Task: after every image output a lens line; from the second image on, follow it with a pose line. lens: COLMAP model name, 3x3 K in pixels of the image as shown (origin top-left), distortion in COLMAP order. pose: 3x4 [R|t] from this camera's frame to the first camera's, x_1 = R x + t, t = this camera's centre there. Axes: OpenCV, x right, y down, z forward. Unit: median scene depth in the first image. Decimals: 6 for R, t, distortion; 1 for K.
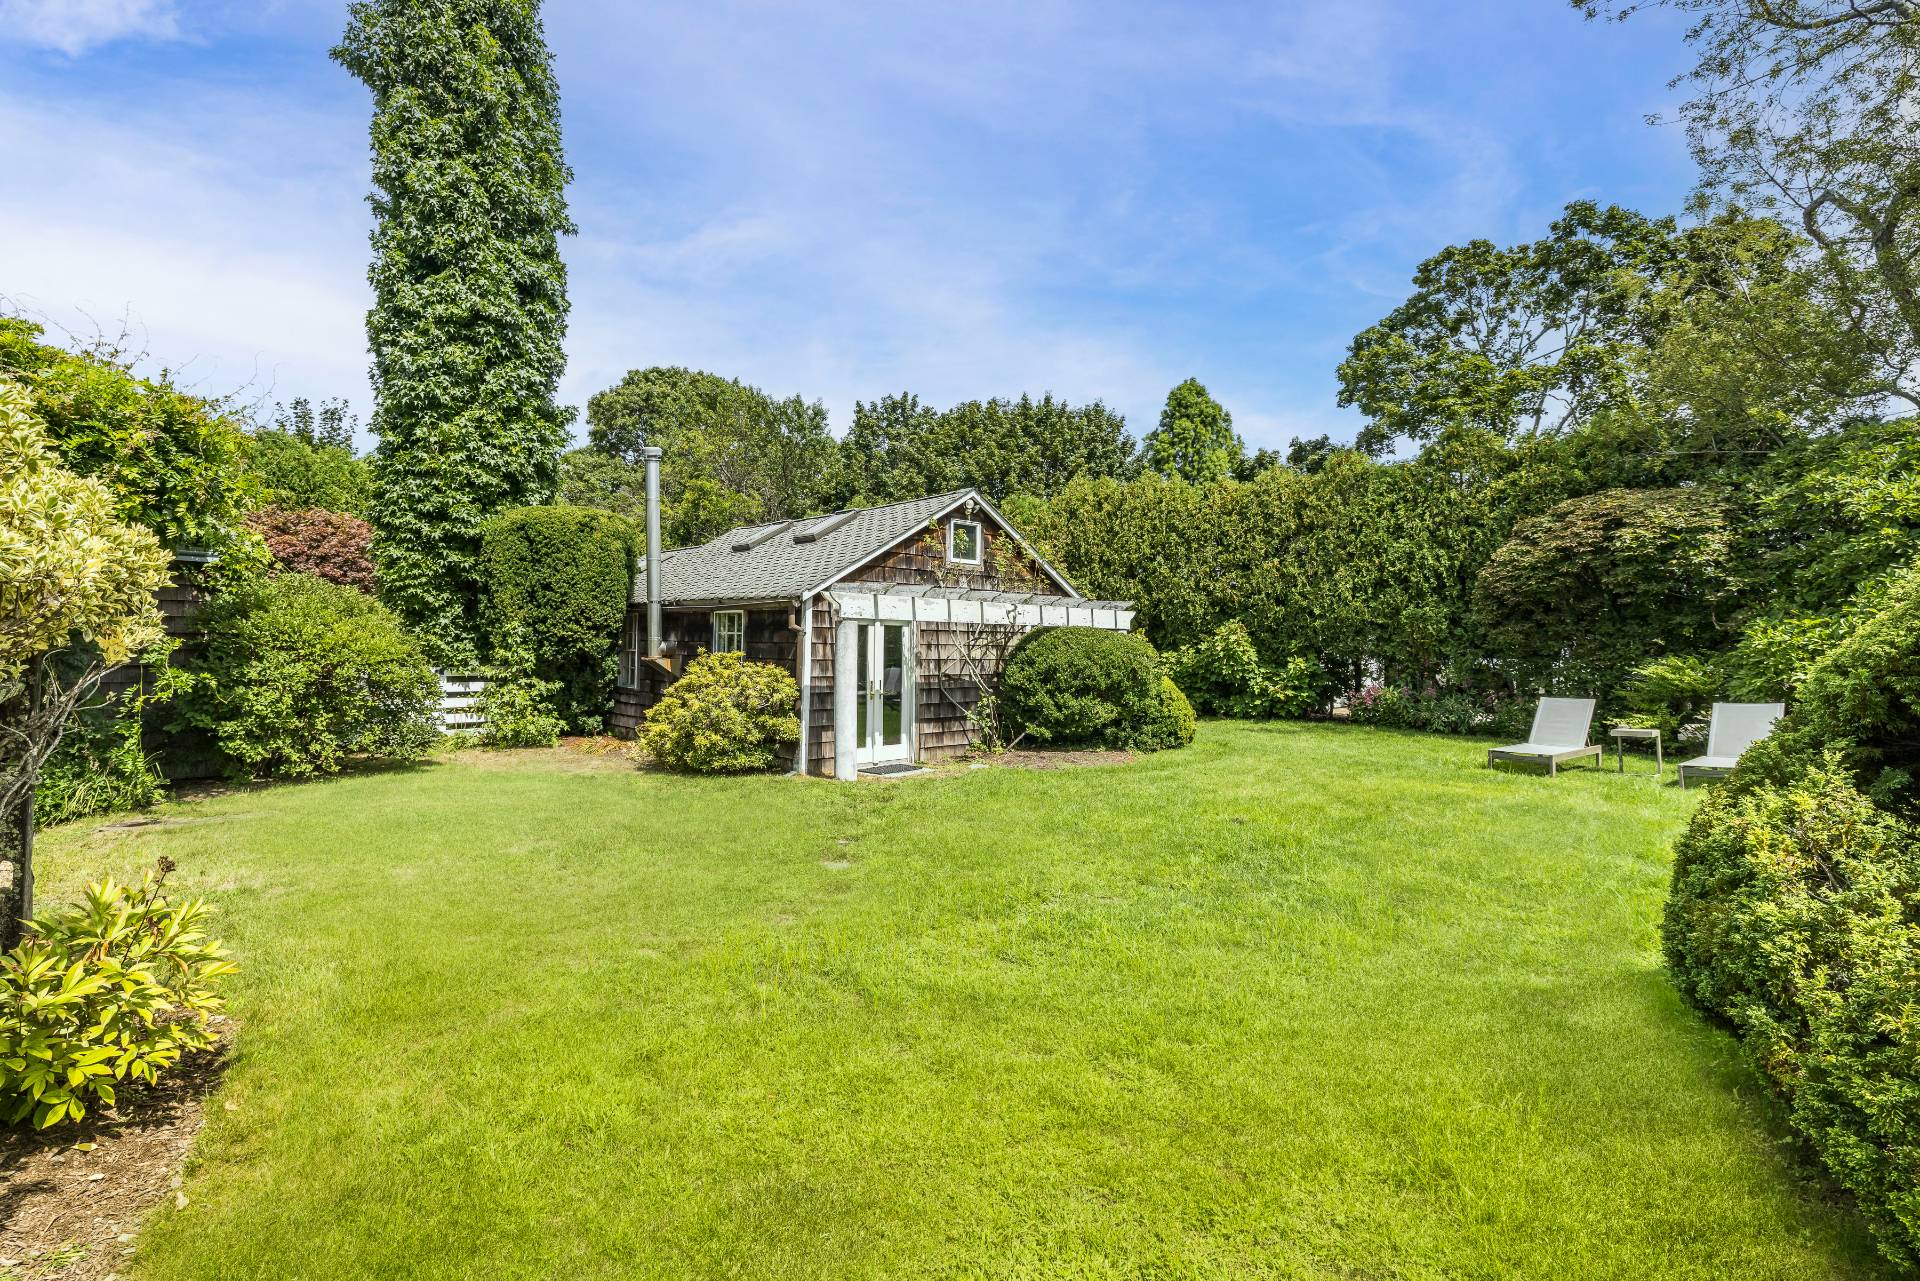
lens RADIAL K [[839.7, 0, 981.1], [0, 839.7, 642.8], [0, 0, 1]] dist [0.001776, 0.000417]
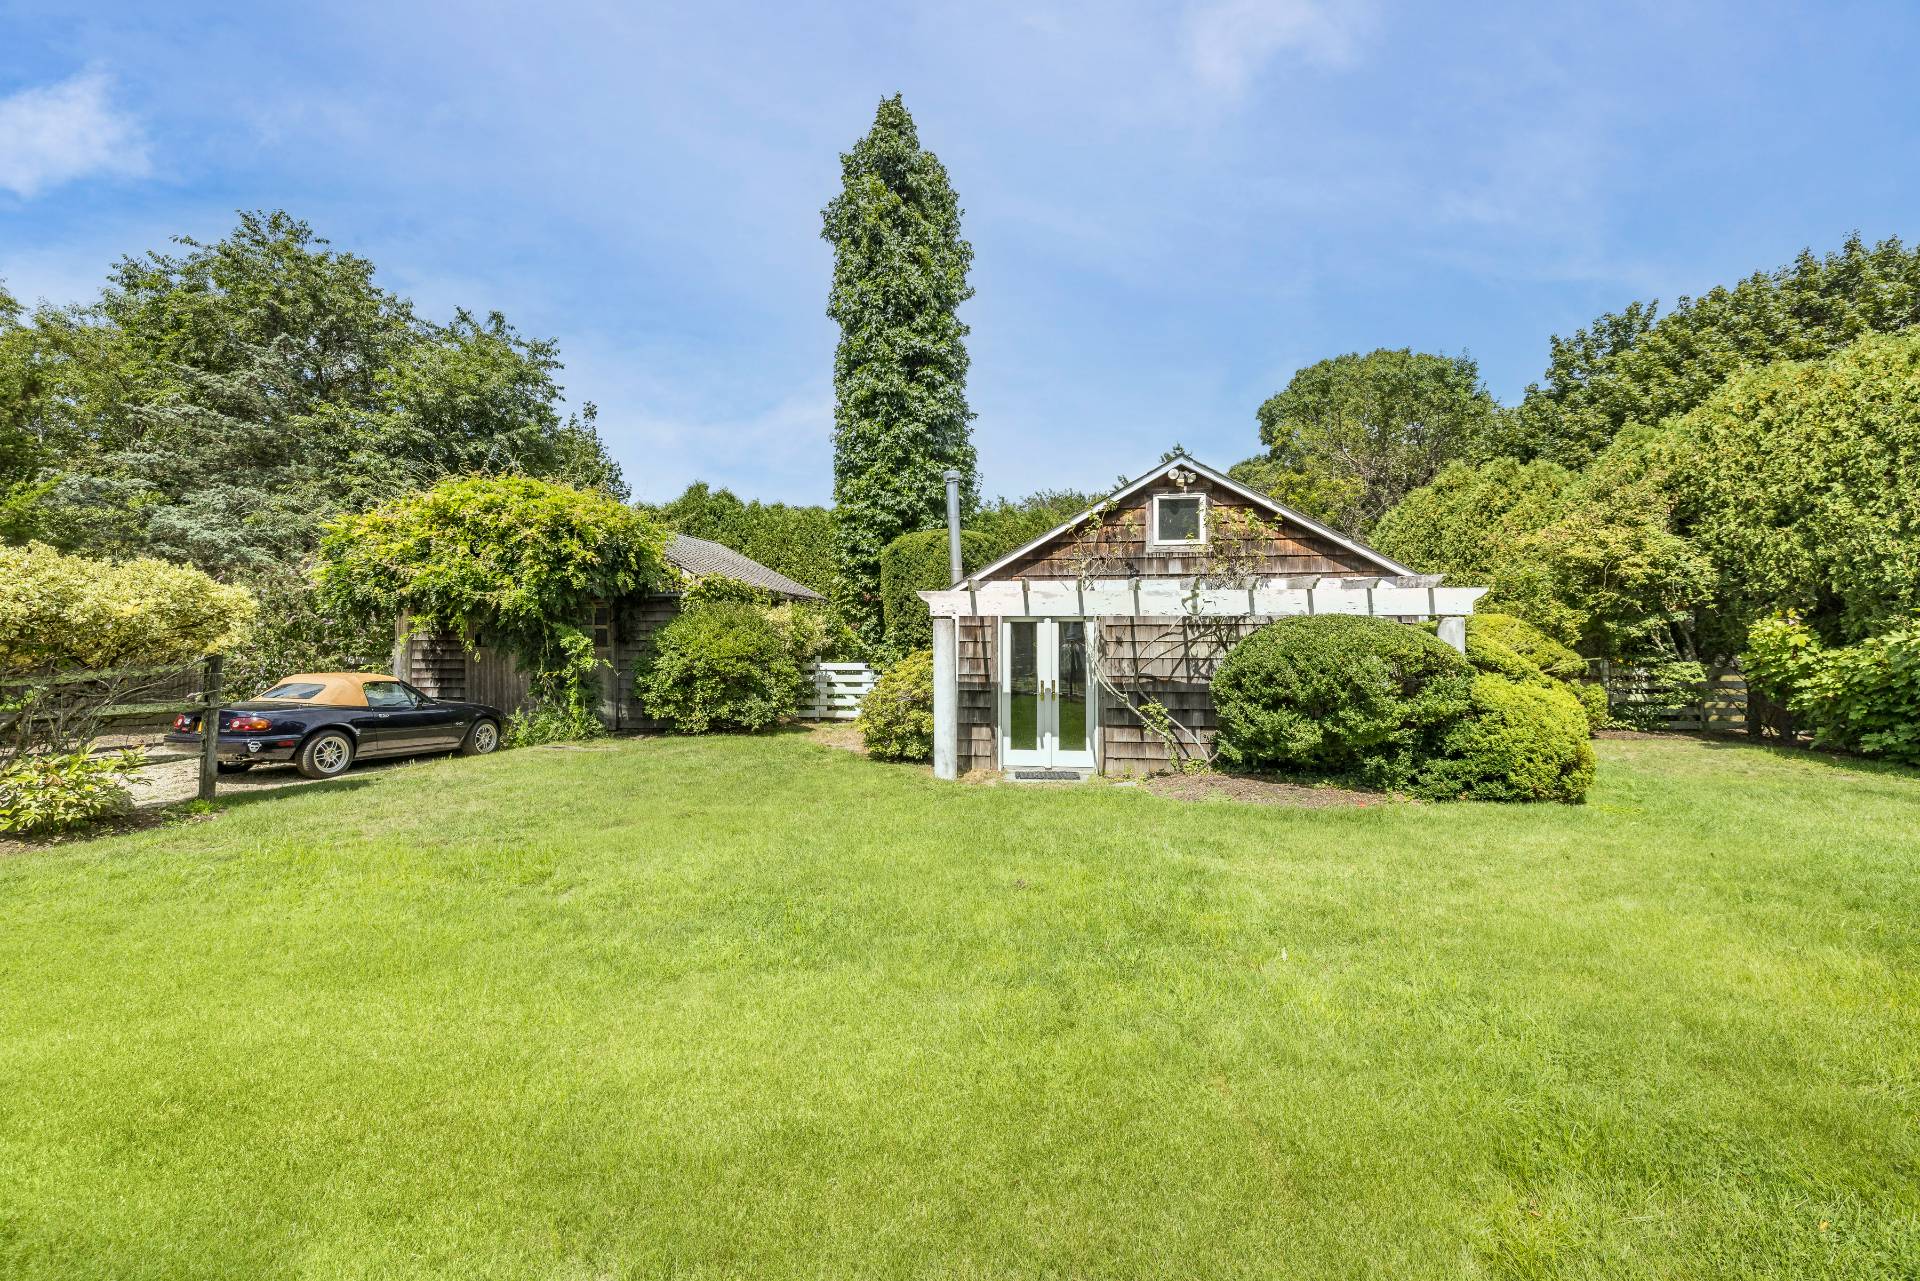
lens RADIAL K [[839.7, 0, 981.1], [0, 839.7, 642.8], [0, 0, 1]] dist [0.001776, 0.000417]
pose [[0.614471, -0.010324, -0.788872, 0.530521], [0.009316, 0.999940, -0.005829, 0.006983], [0.788884, -0.003767, 0.614531, 0.331153]]
